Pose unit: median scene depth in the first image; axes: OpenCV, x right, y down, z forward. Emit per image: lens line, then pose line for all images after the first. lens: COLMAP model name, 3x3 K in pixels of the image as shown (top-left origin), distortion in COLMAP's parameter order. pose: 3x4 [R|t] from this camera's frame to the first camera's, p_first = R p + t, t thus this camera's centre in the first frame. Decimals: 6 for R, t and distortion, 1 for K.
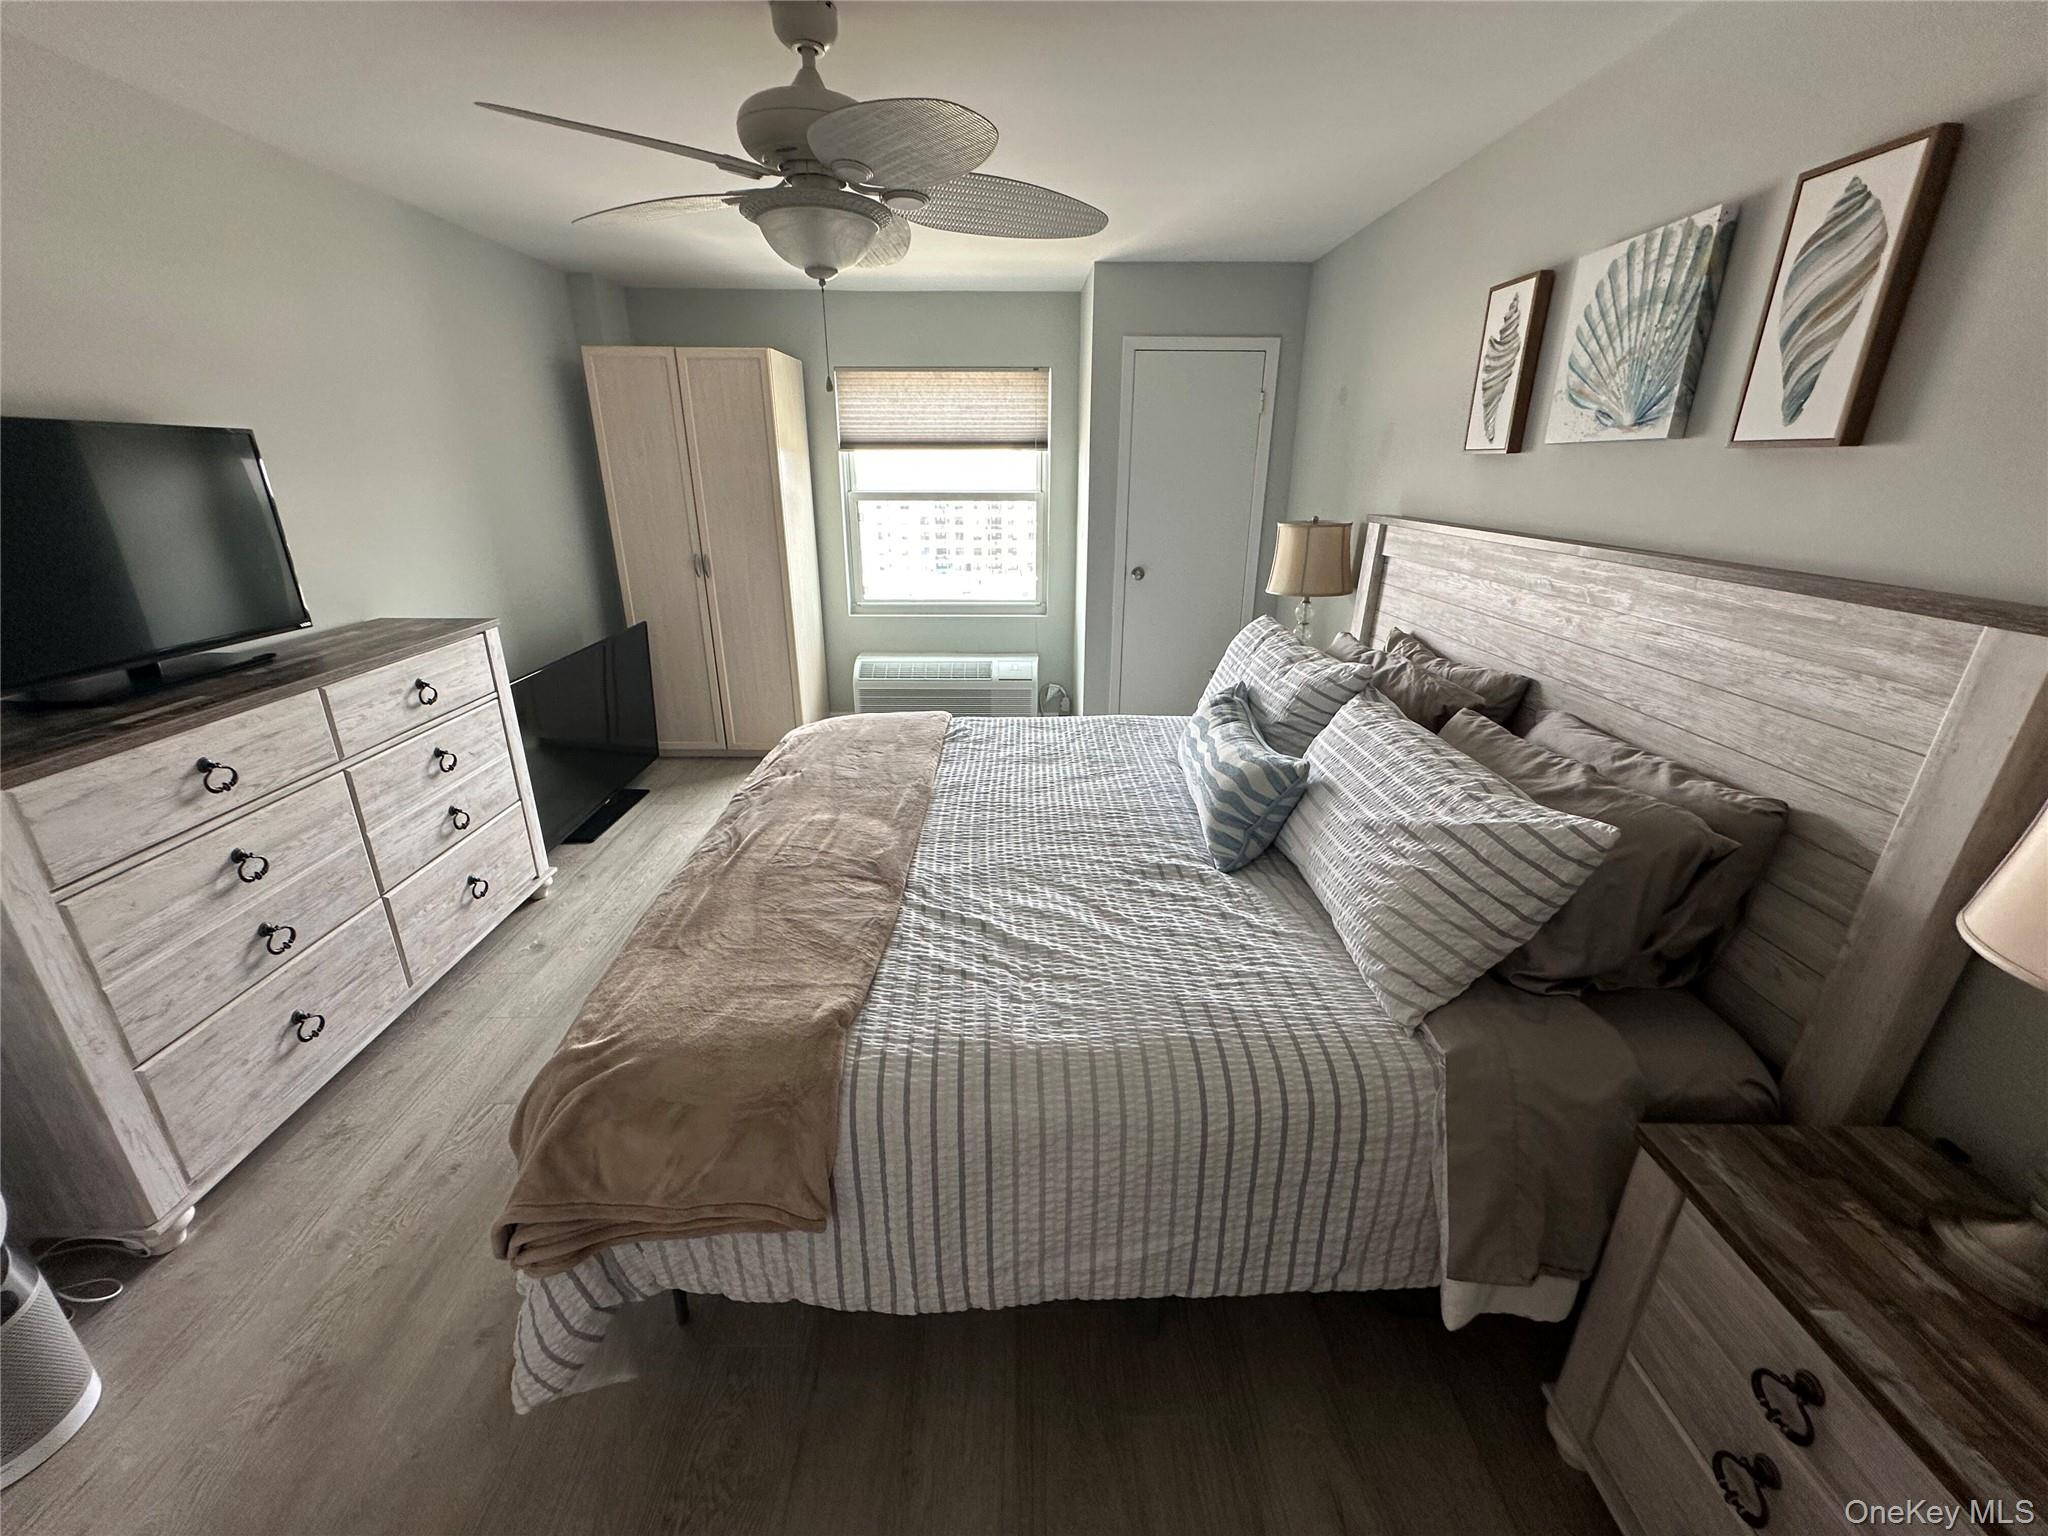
lens RADIAL K [[817.3, 0, 1018.8], [0, 817.3, 765.4], [0, 0, 1]] dist [-0.003626, 0.000754]
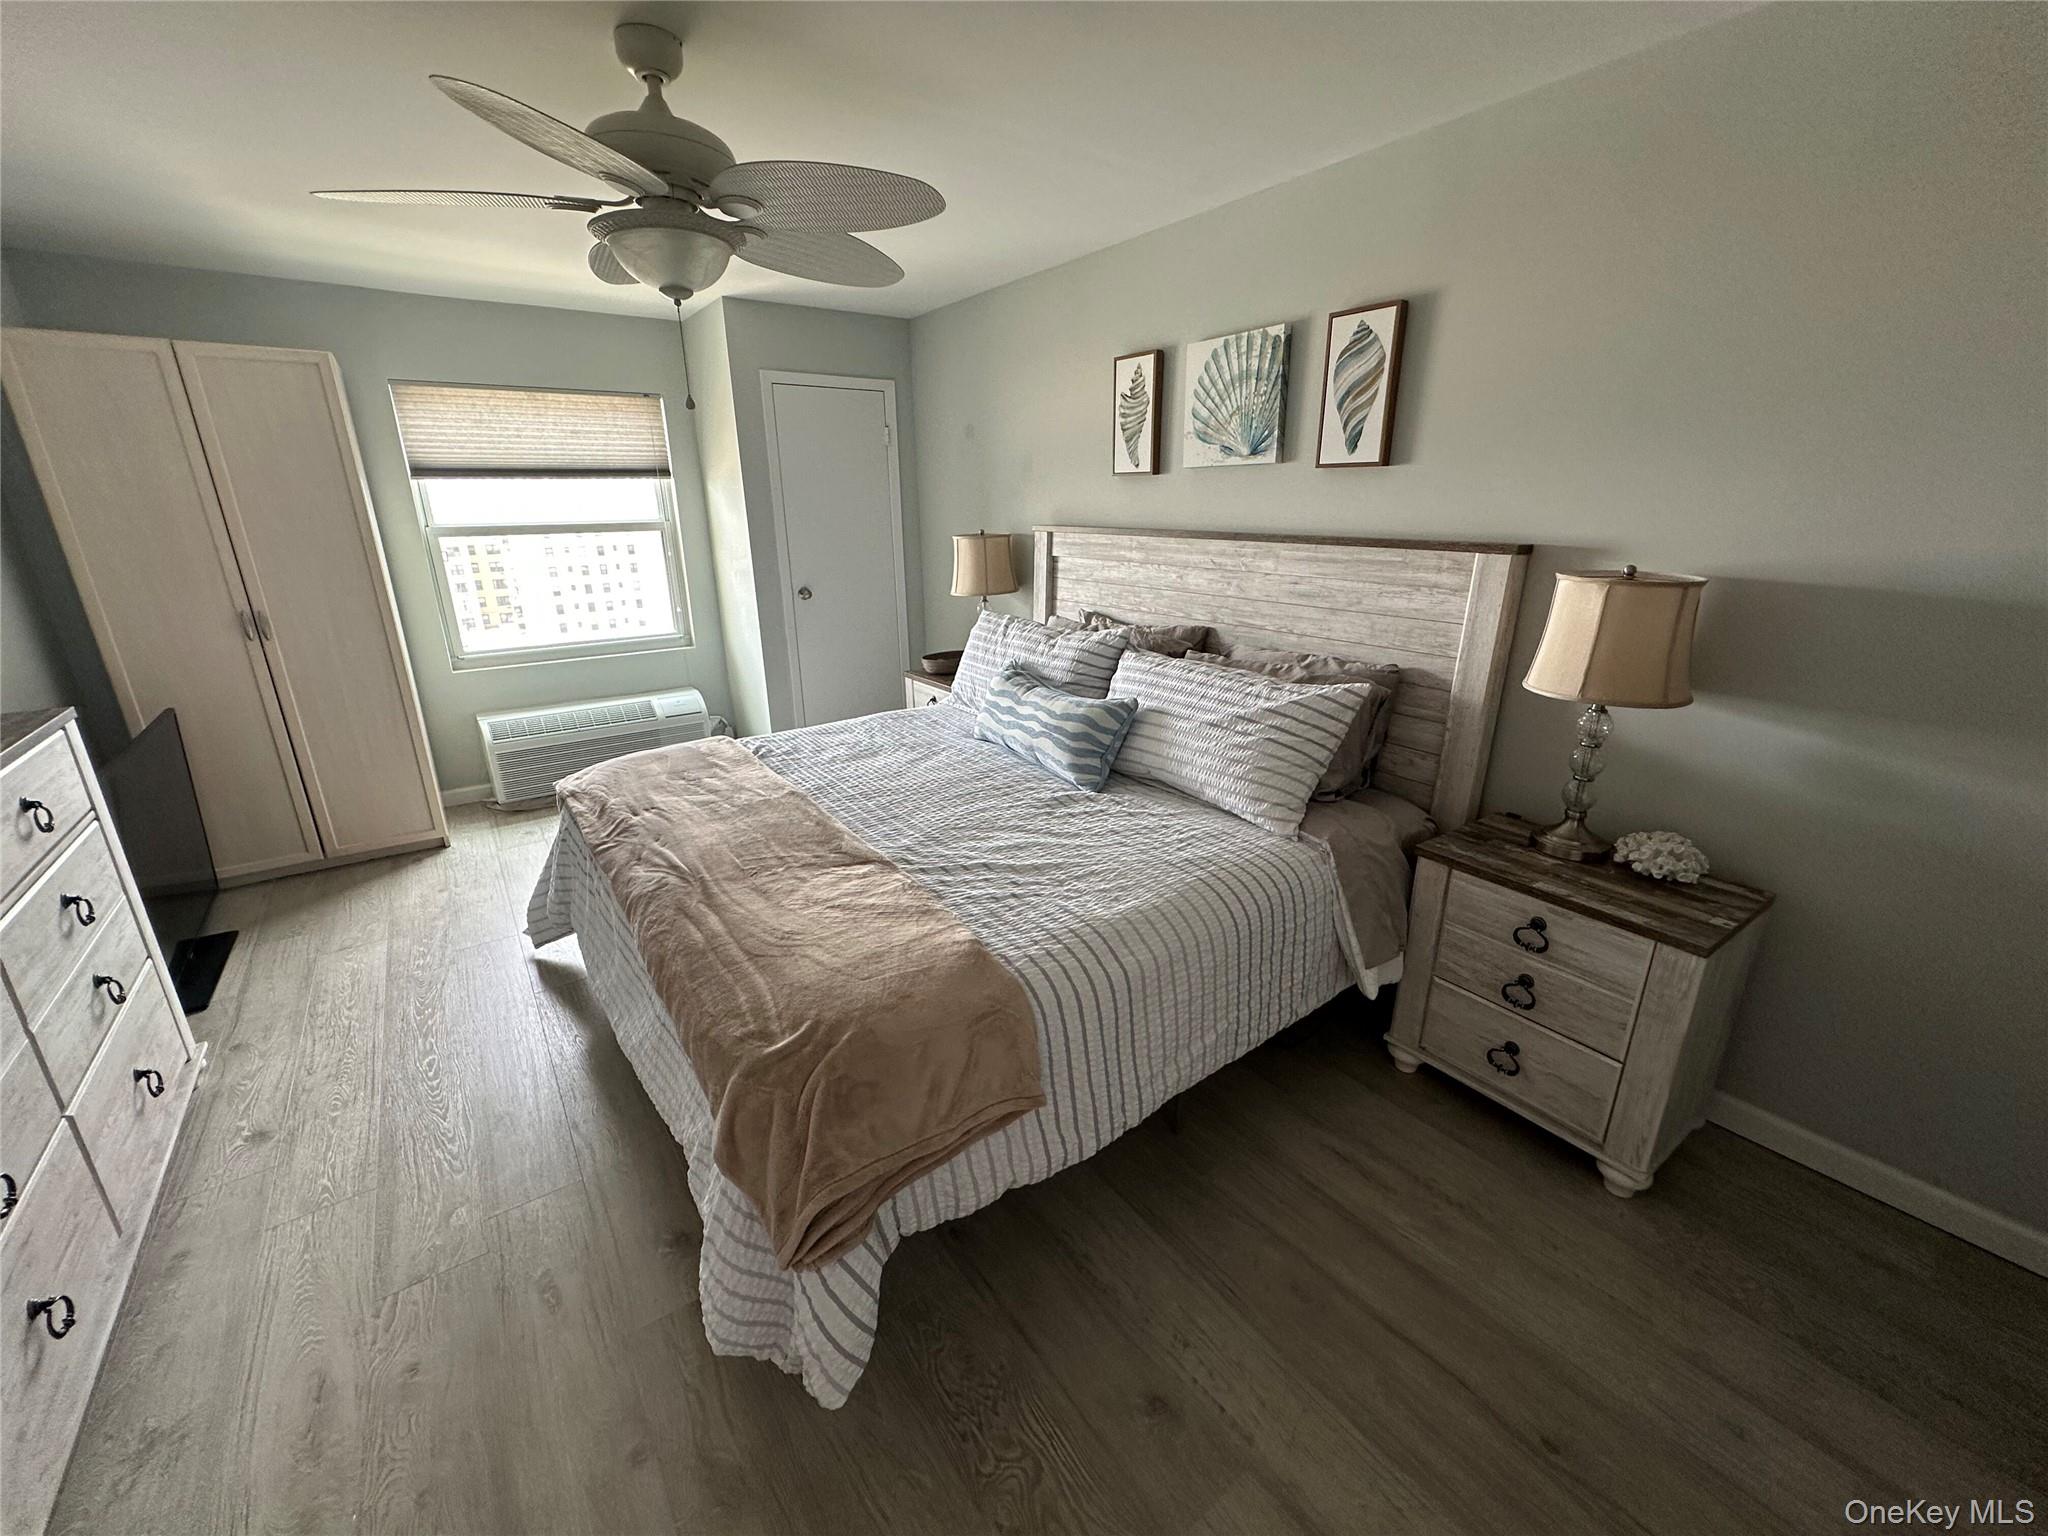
lens RADIAL K [[817.3, 0, 1018.8], [0, 817.3, 765.4], [0, 0, 1]] dist [-0.003626, 0.000754]
pose [[0.819283, -0.188807, 0.541412, -0.582972], [0.209309, 0.977551, 0.024169, 0.034537], [-0.533821, 0.093521, 0.840410, -0.023365]]
